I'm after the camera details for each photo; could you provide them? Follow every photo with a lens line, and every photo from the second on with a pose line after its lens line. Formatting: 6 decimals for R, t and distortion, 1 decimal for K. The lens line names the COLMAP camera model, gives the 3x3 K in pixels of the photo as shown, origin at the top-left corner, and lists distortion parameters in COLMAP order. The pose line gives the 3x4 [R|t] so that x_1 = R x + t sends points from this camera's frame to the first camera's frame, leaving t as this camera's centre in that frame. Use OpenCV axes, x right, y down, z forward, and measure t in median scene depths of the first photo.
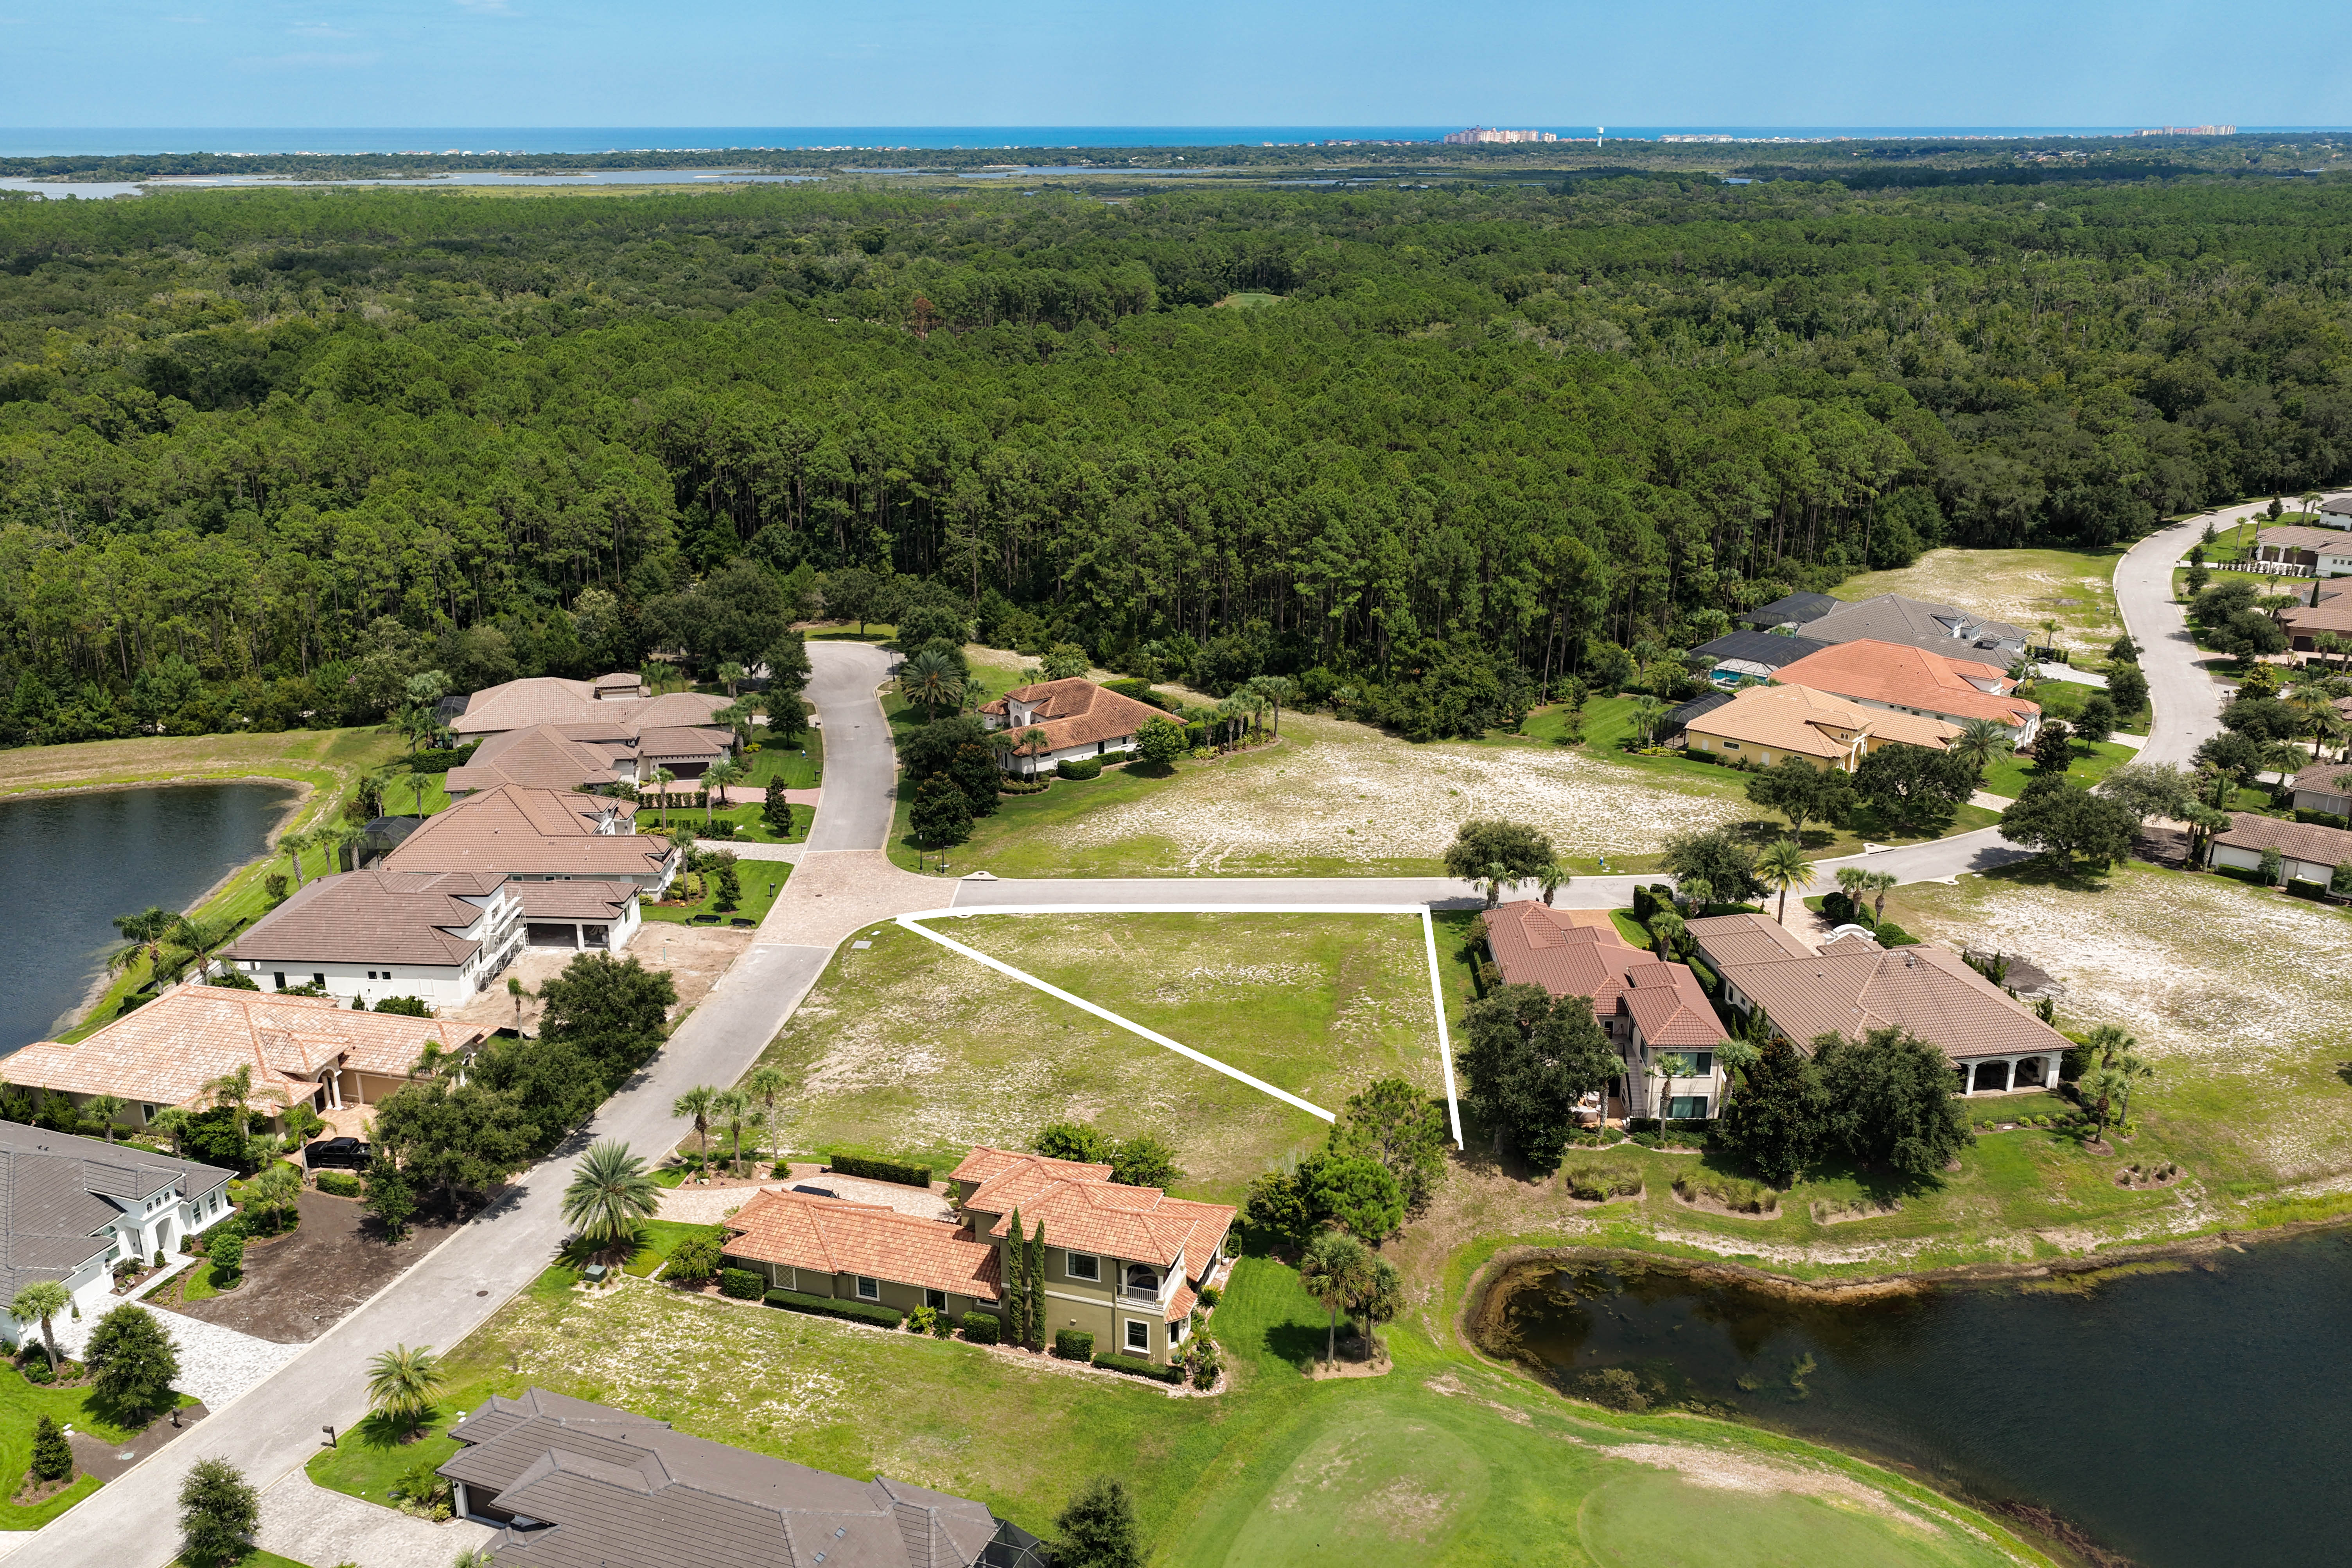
lens RADIAL K [[2001.9, 0, 1176.0], [0, 2001.9, 784.0], [0, 0, 1]] dist [-0.015718, 0.049794]
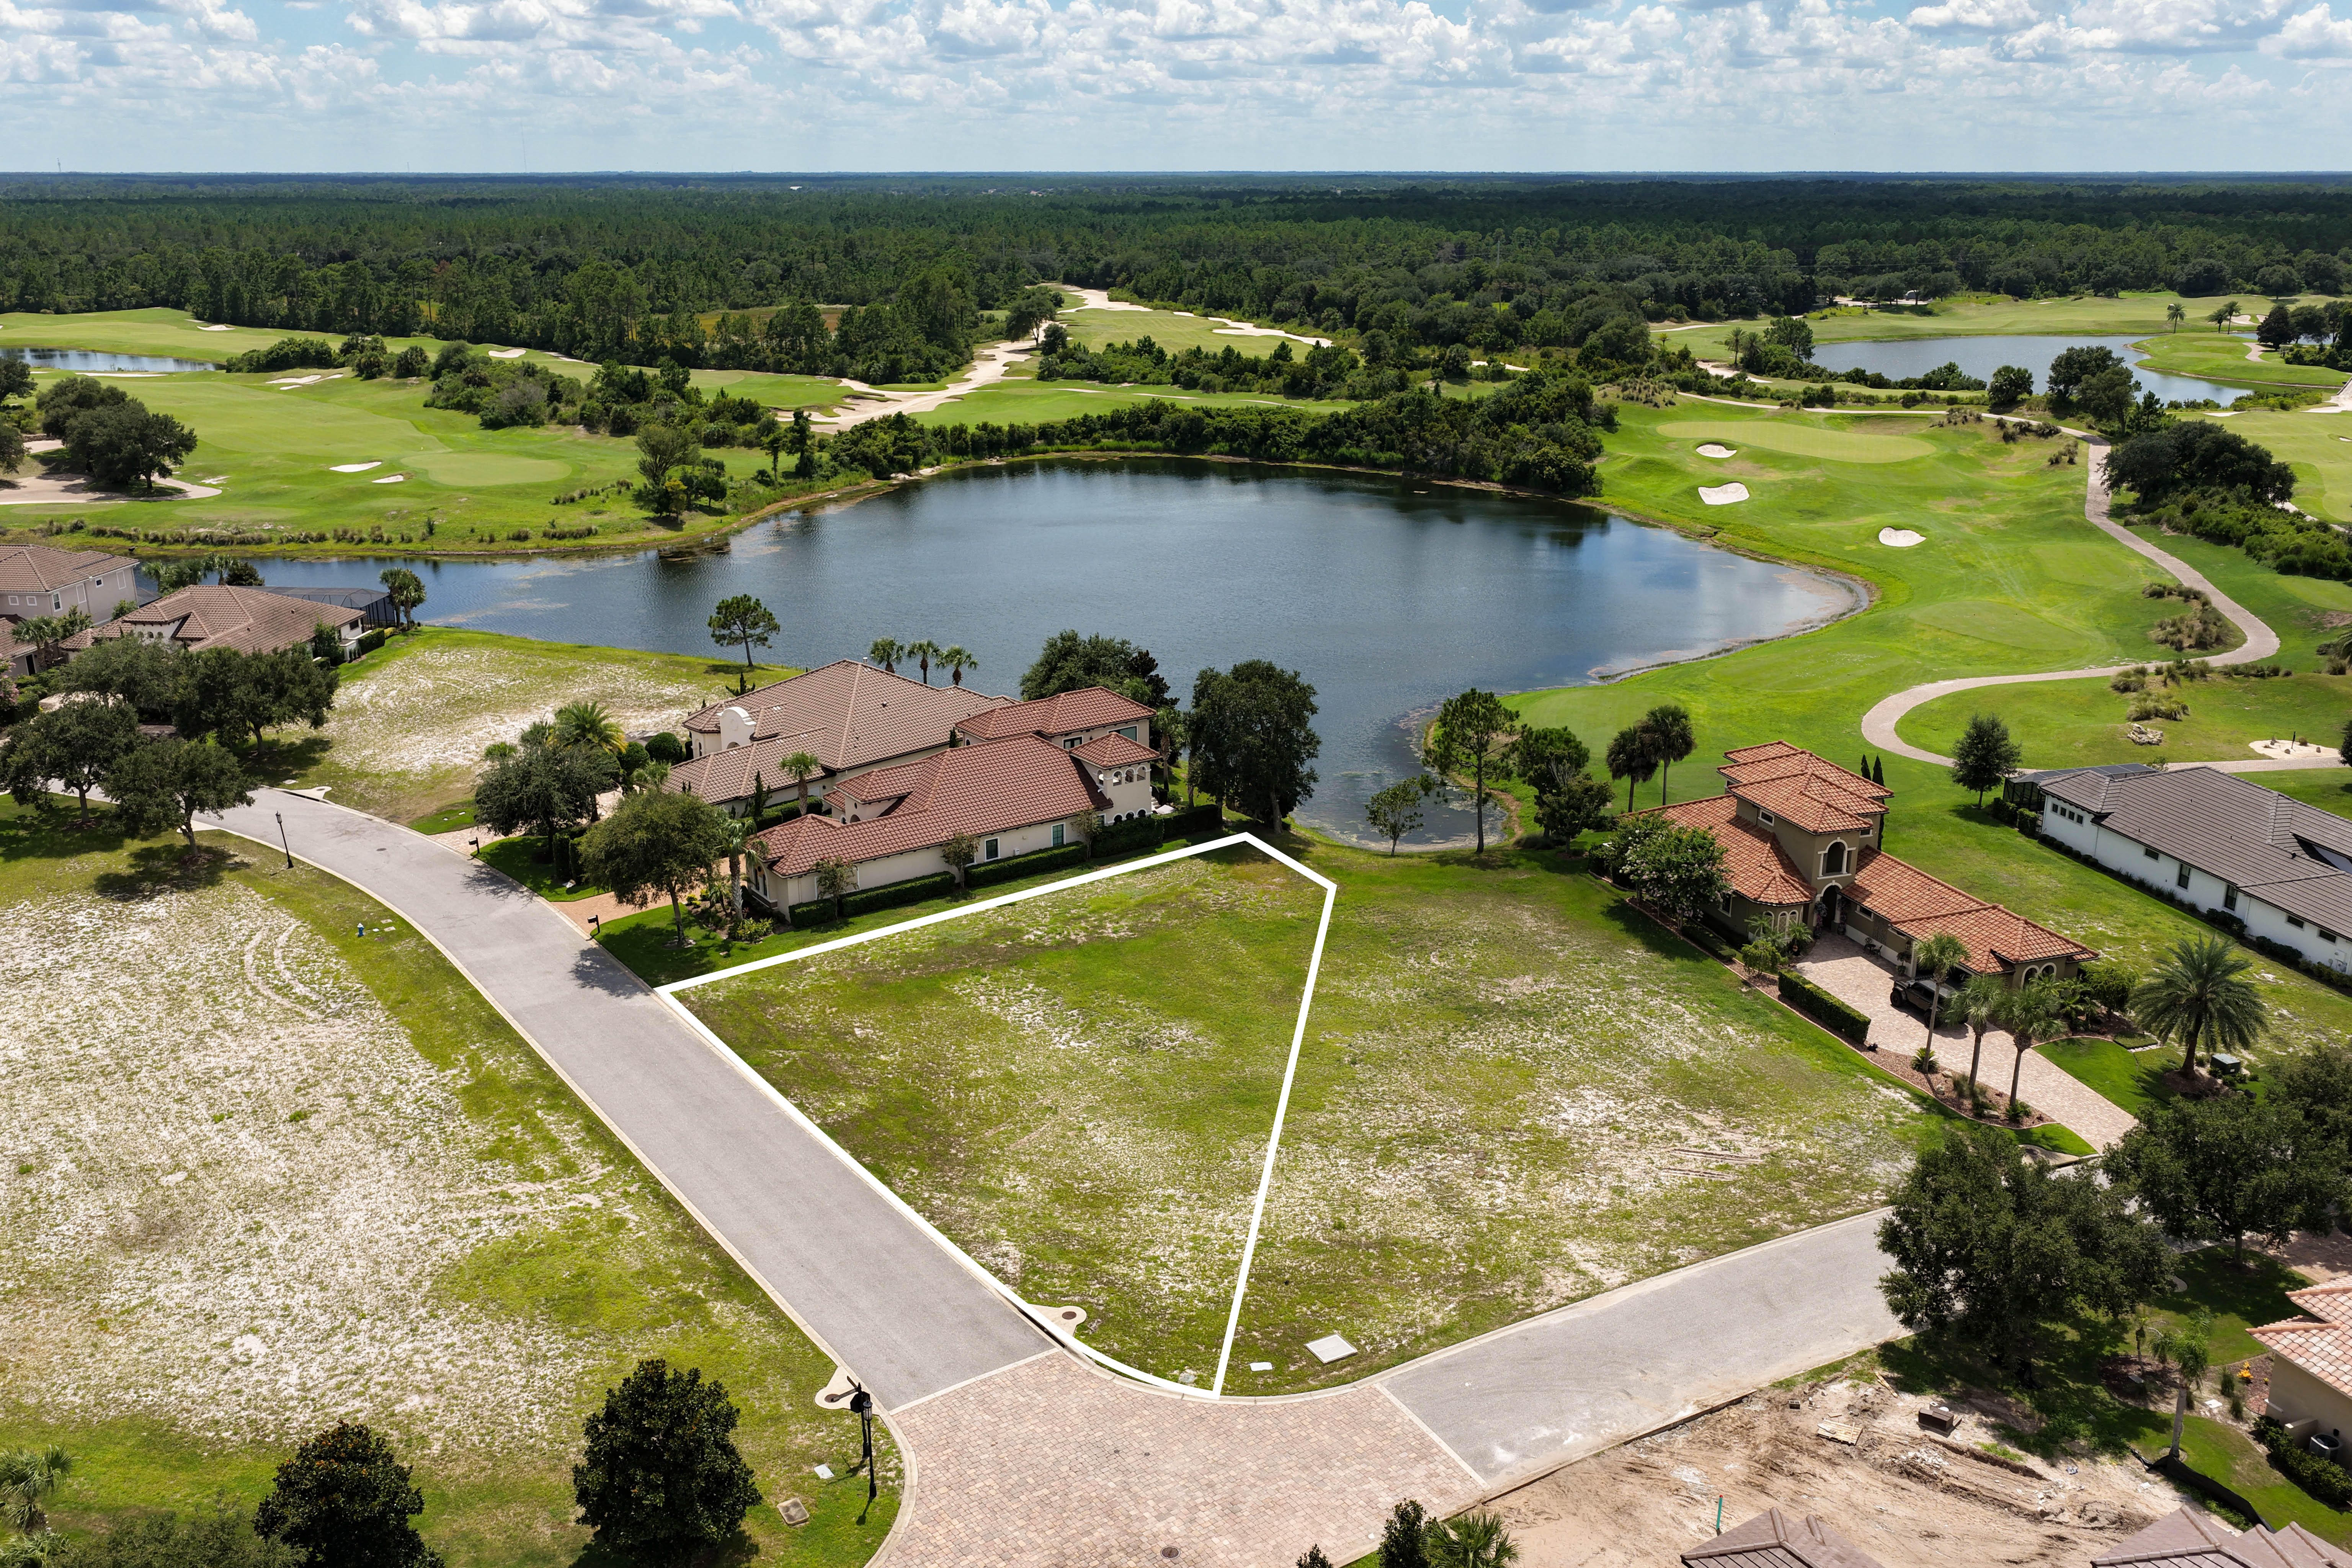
lens RADIAL K [[1957.8, 0, 1176.0], [0, 1957.8, 784.0], [0, 0, 1]] dist [-0.013894, 0.034422]
pose [[-0.588699, -0.242656, 0.771072, -0.373686], [0.256744, 0.848361, 0.462998, -0.203845], [-0.766496, 0.470534, -0.437128, 0.966389]]
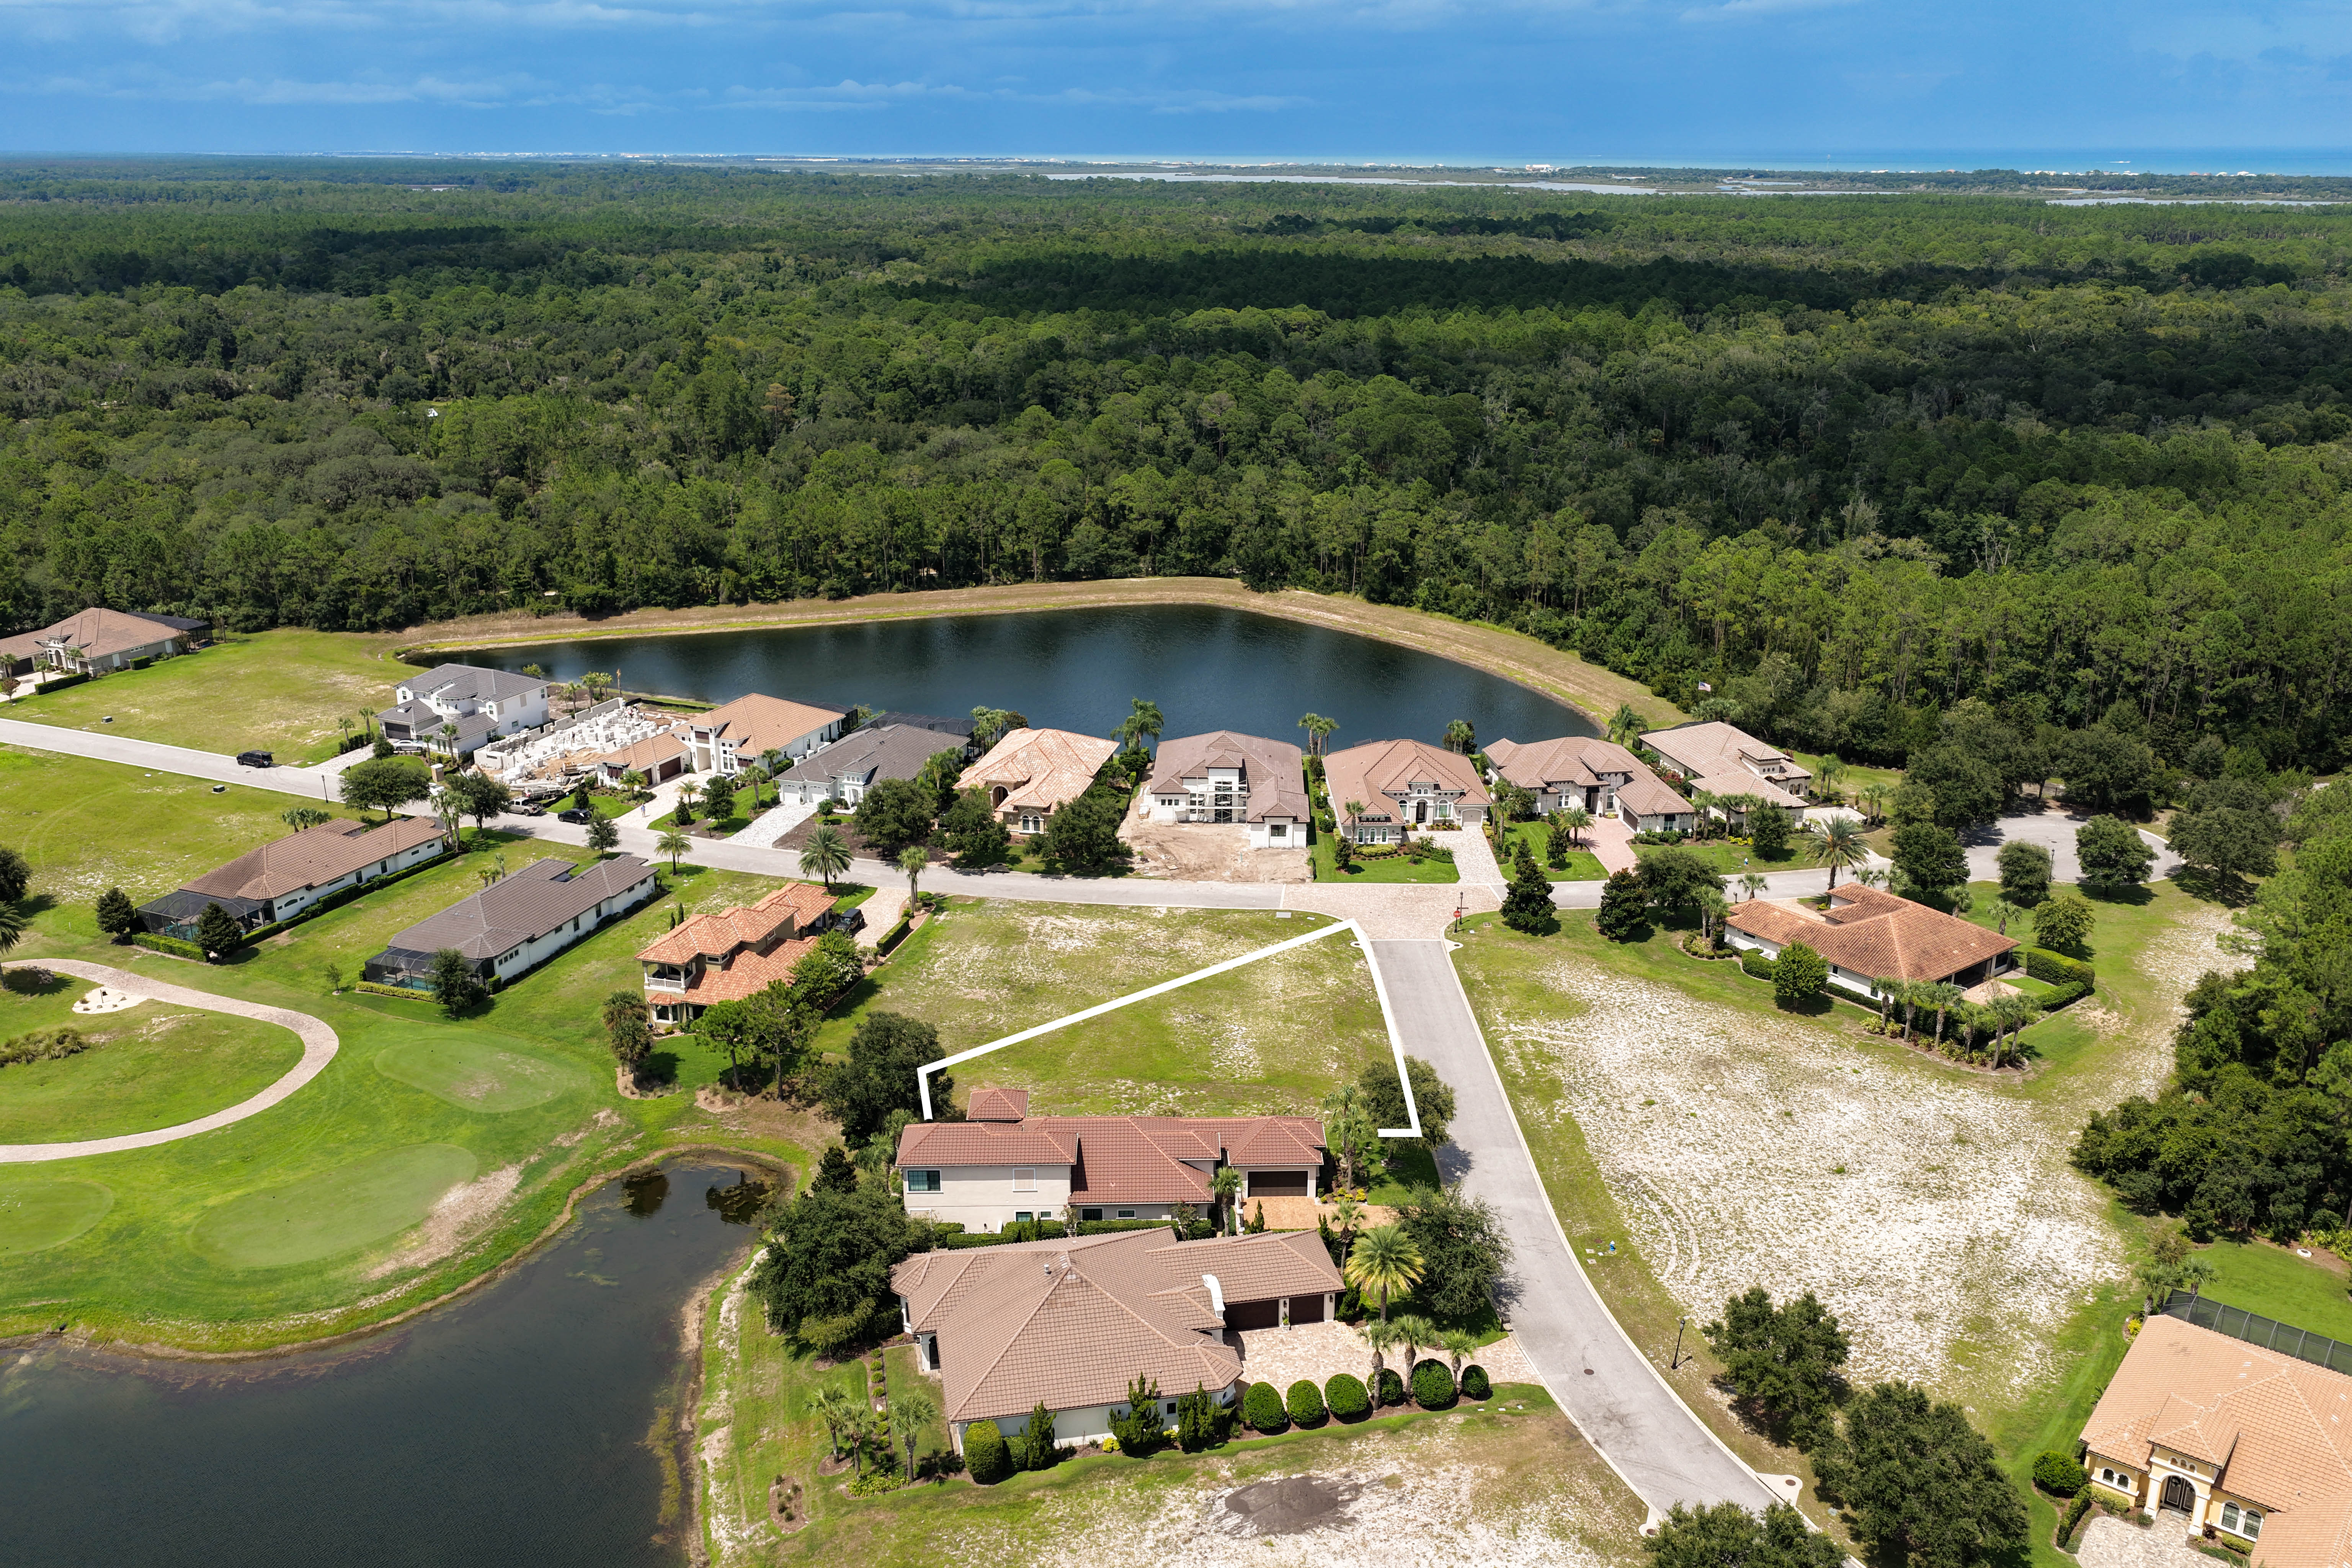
lens RADIAL K [[1957.8, 0, 1176.0], [0, 1957.8, 784.0], [0, 0, 1]] dist [-0.013894, 0.034422]
pose [[0.028420, 0.314092, -0.948967, 0.811092], [-0.314790, 0.903859, 0.289735, -0.271810], [0.948736, 0.290491, 0.124561, 0.632463]]
